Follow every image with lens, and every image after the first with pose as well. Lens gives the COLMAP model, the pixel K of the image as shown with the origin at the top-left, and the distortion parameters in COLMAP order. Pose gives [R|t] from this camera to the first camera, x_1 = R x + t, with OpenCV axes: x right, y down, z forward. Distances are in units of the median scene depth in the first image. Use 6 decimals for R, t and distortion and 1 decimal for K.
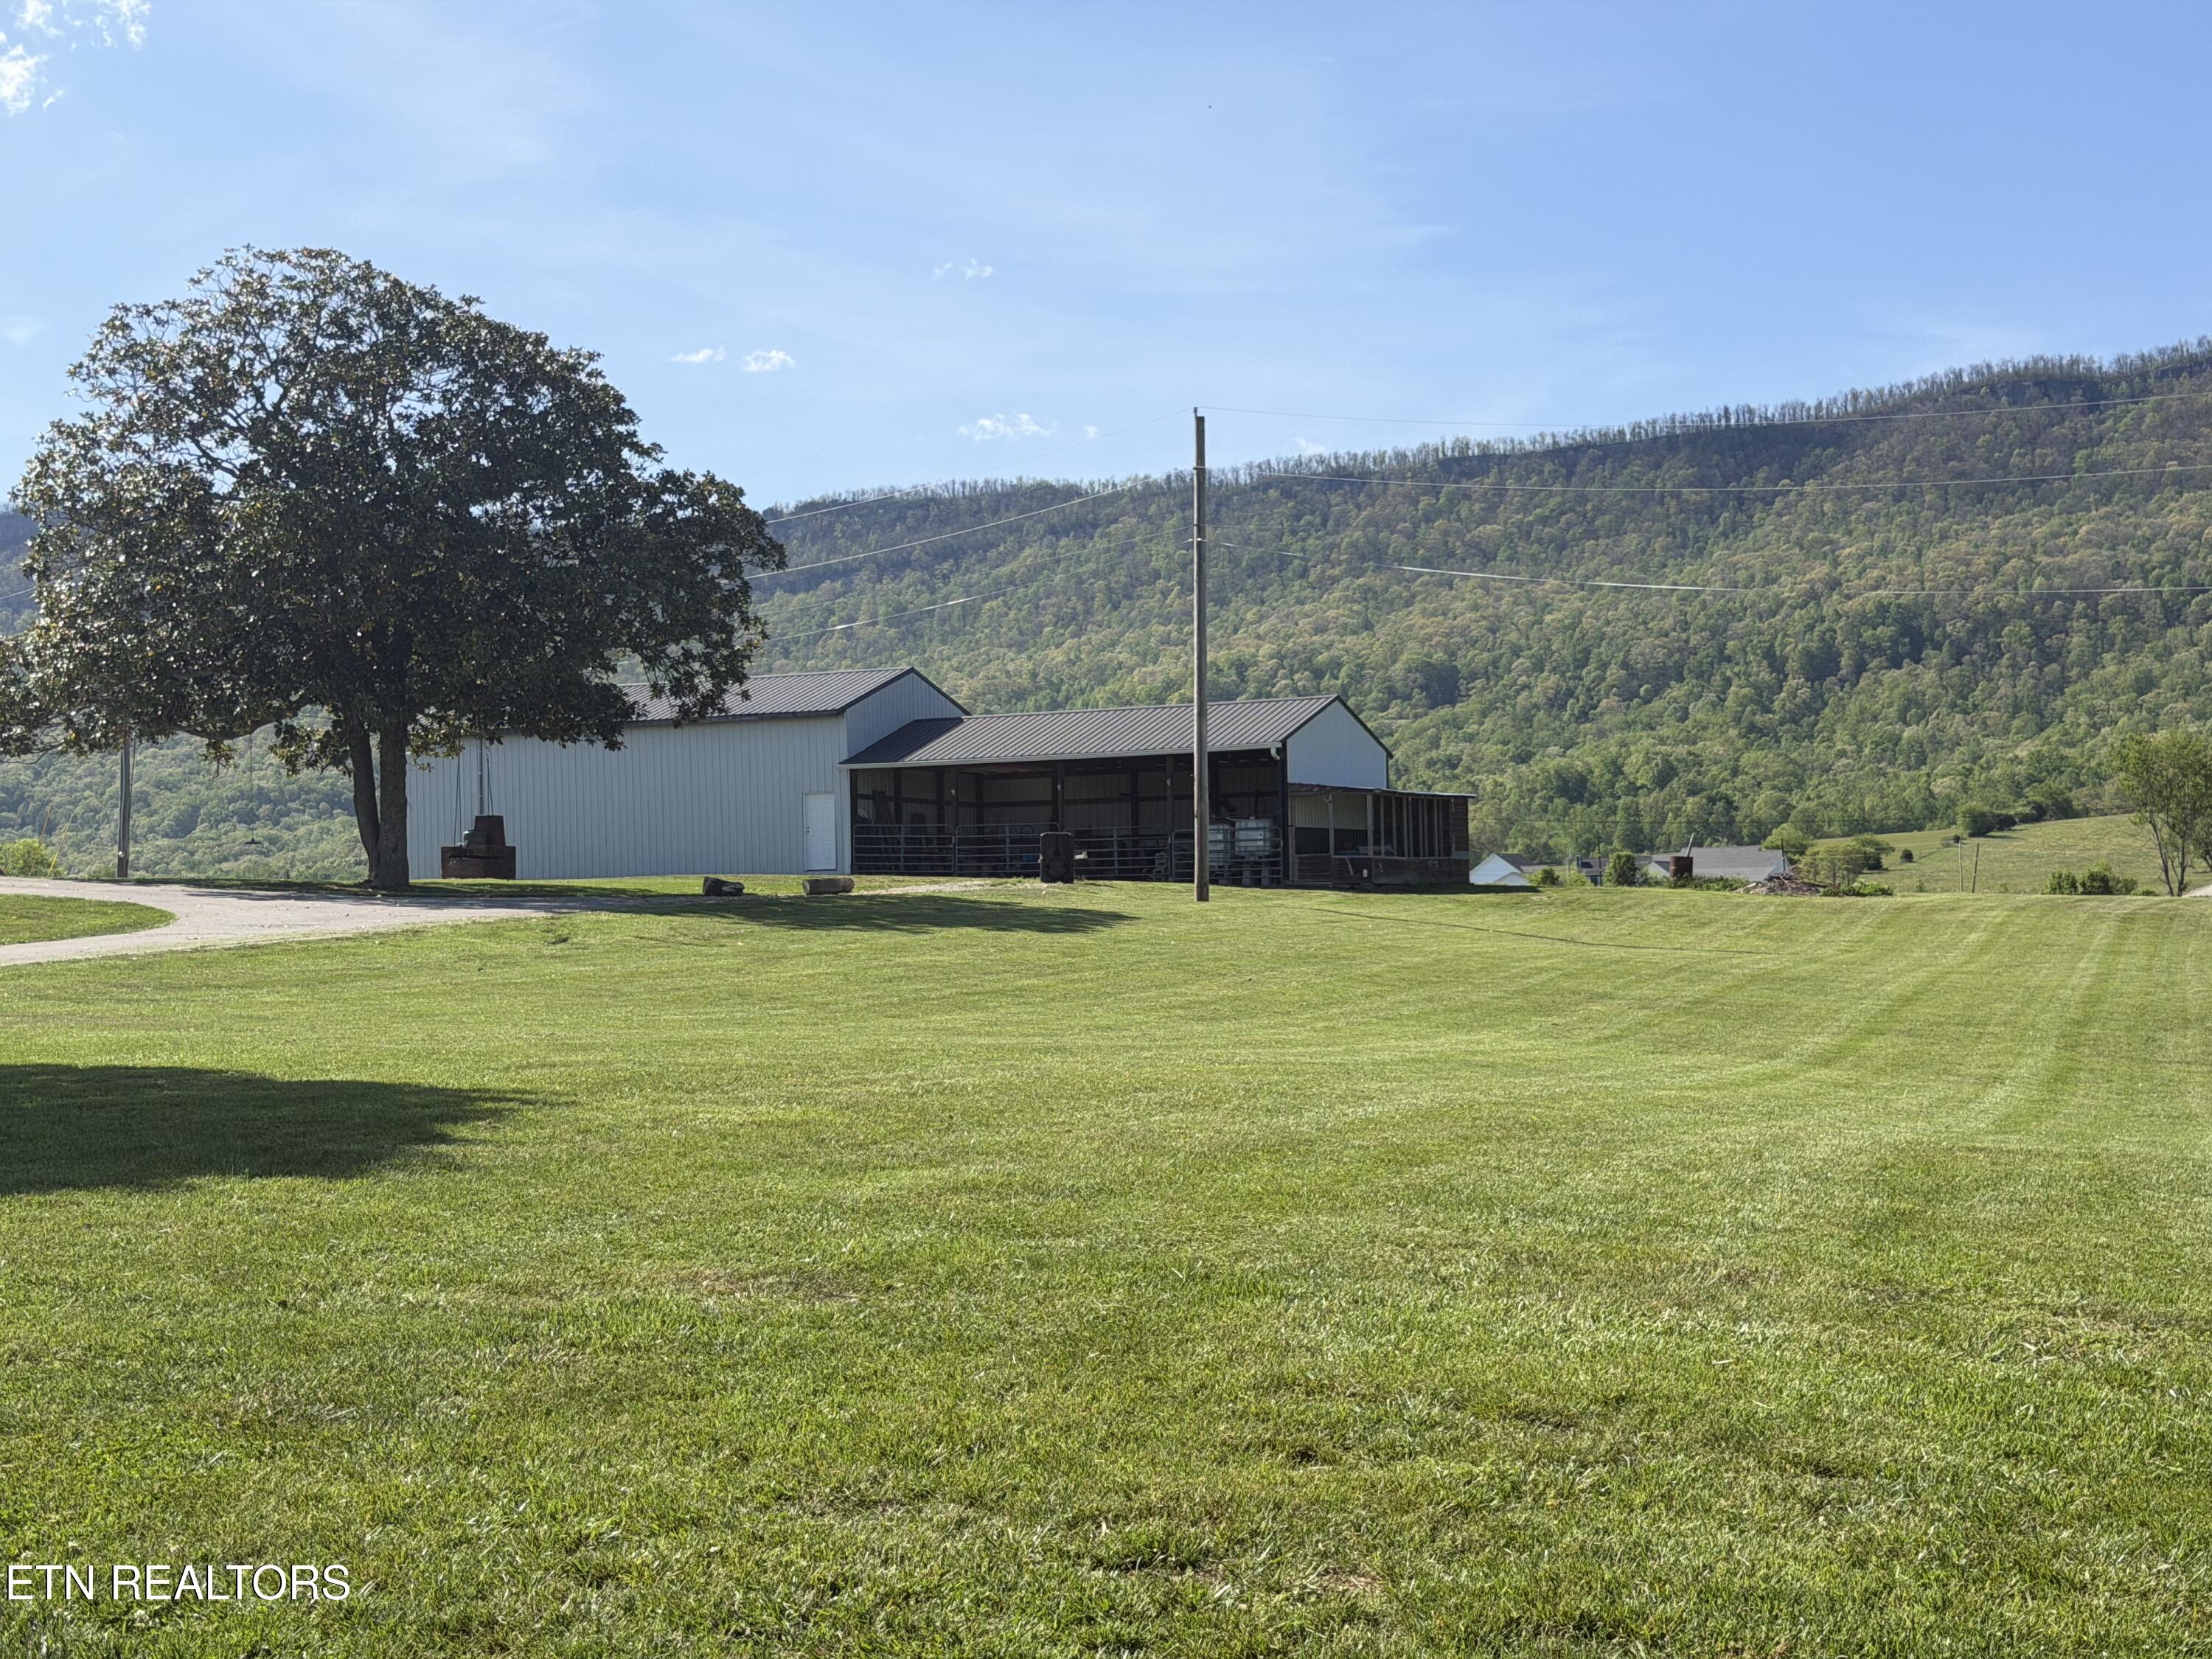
lens RADIAL K [[3396.2, 0, 1106.0], [0, 3396.2, 829.5], [0, 0, 1]] dist [0.082789, 0.023051]
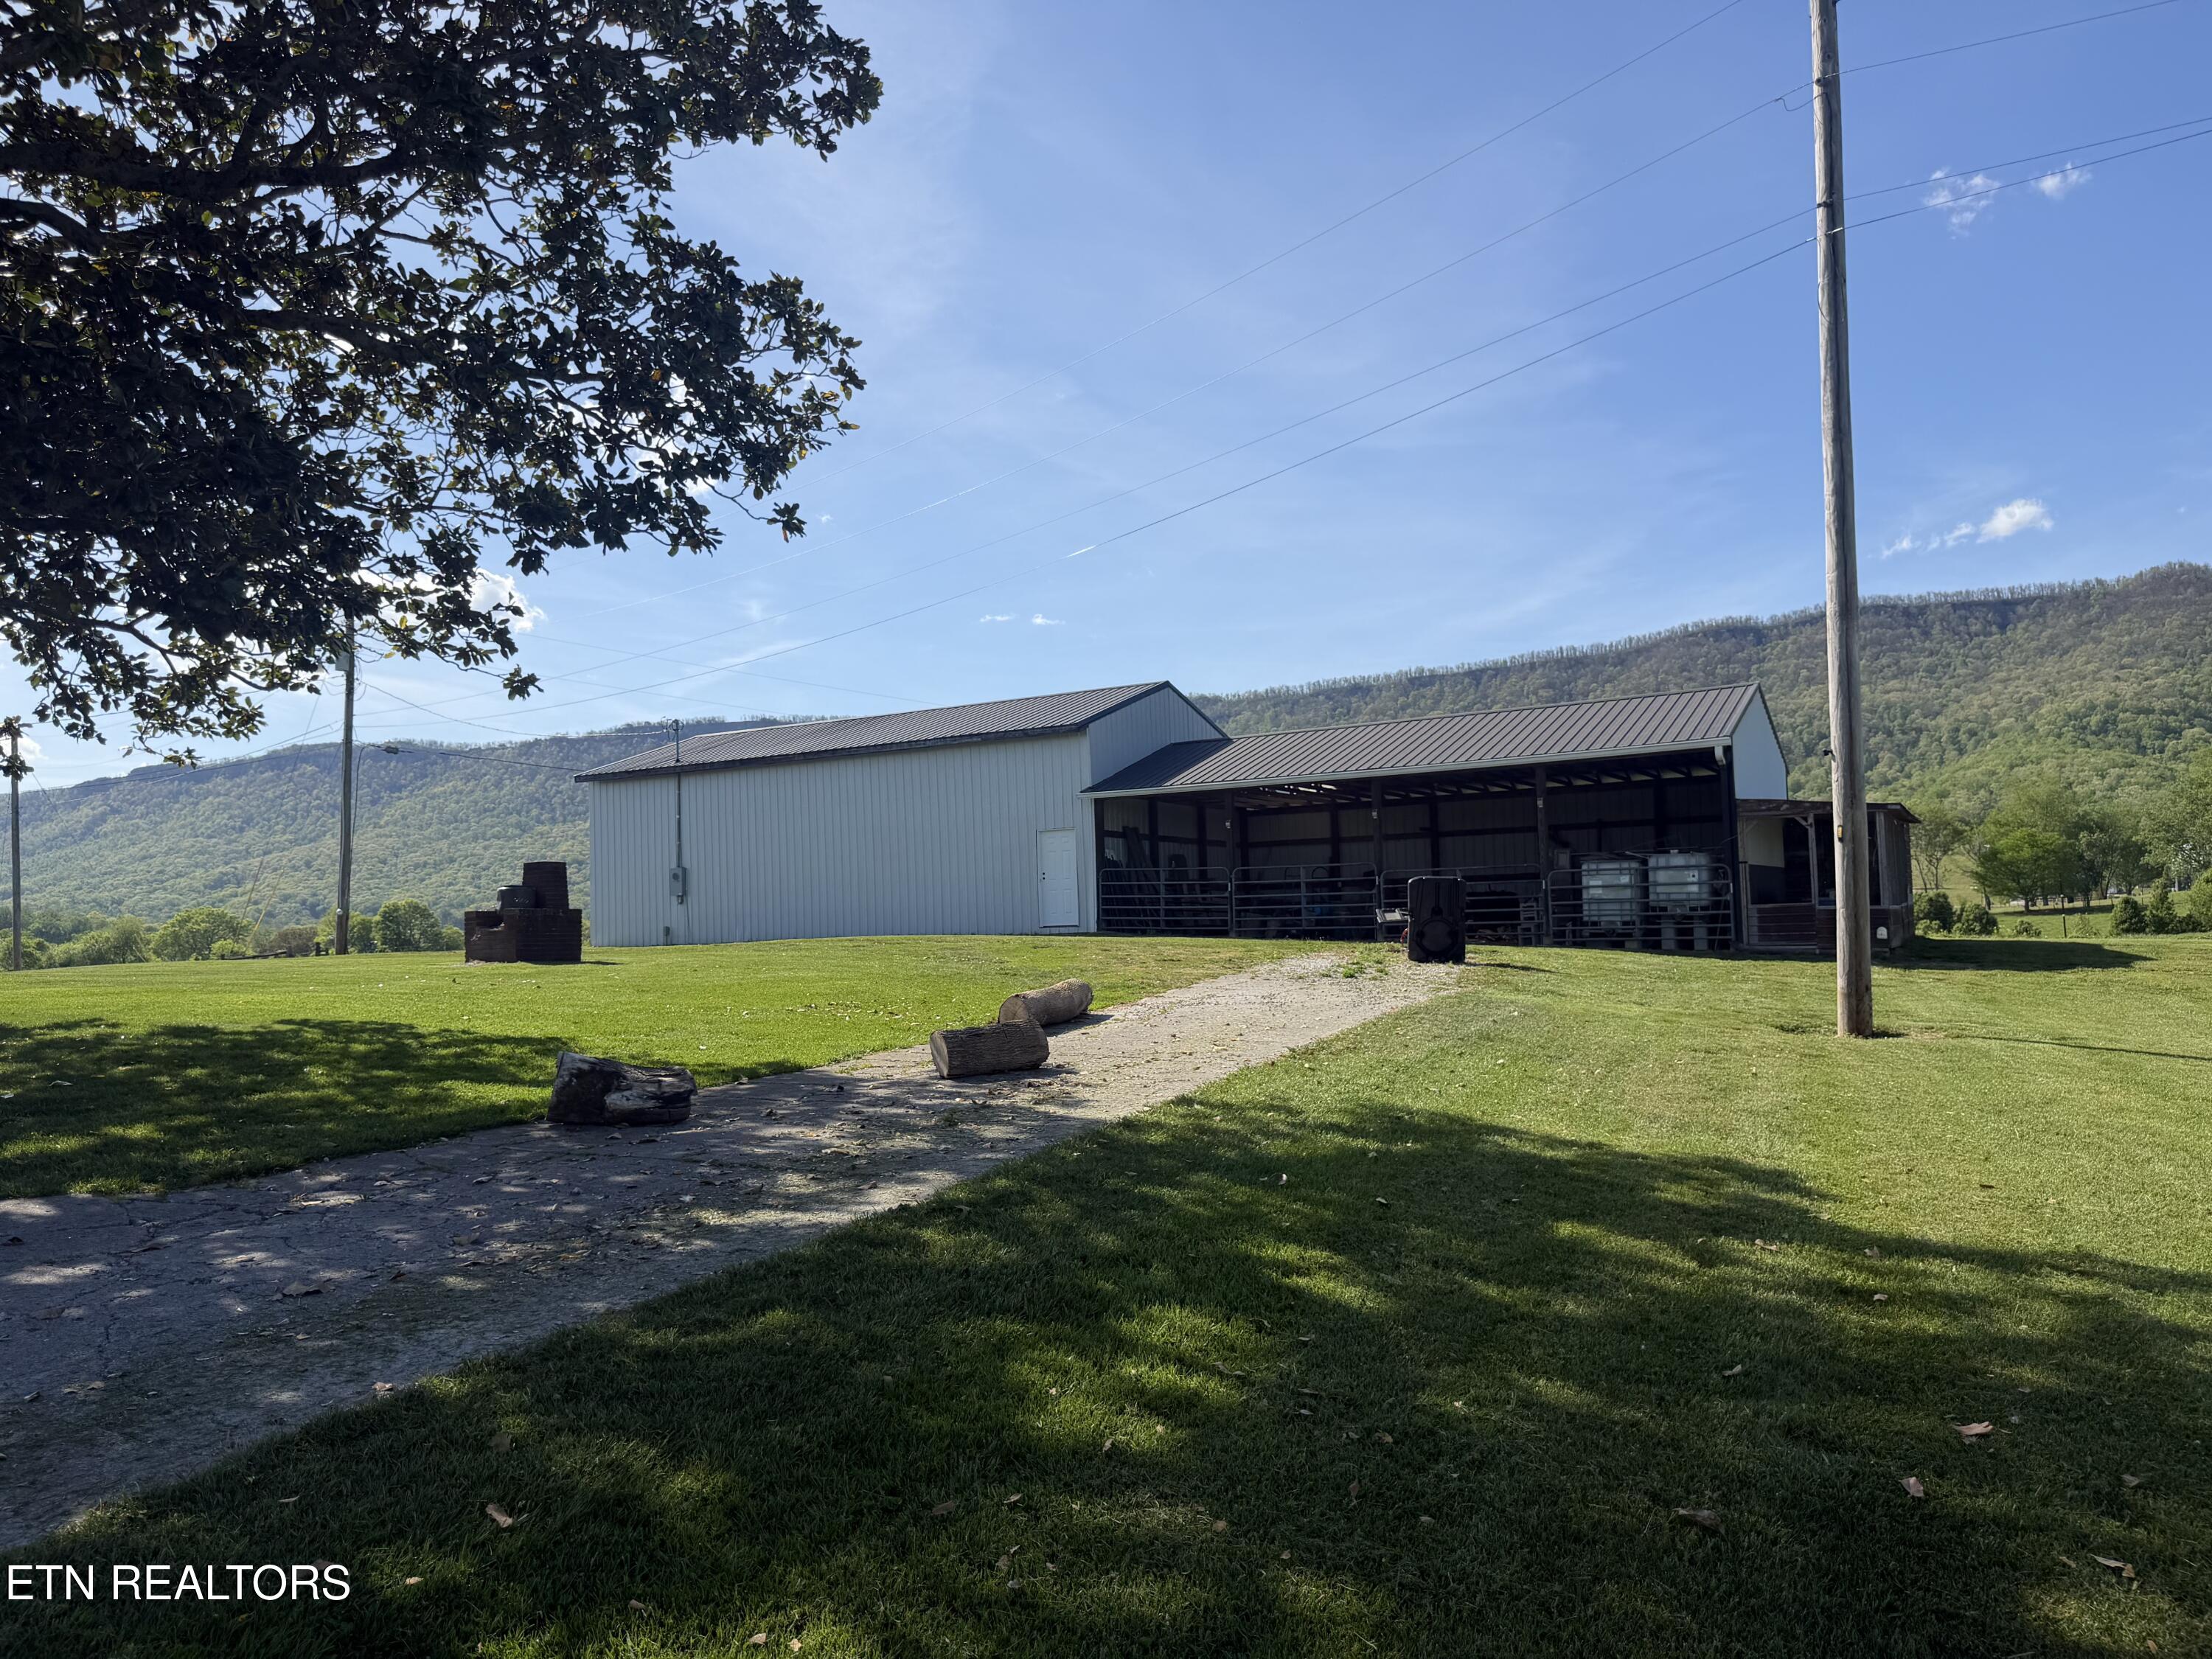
lens RADIAL K [[1535.9, 0, 1106.0], [0, 1535.9, 829.5], [0, 0, 1]] dist [0.033699, -0.090928]
pose [[0.997043, -0.013624, -0.075635, -0.044187], [0.011517, 0.999535, -0.028224, -0.000413], [0.075984, 0.027270, 0.996736, 0.622256]]
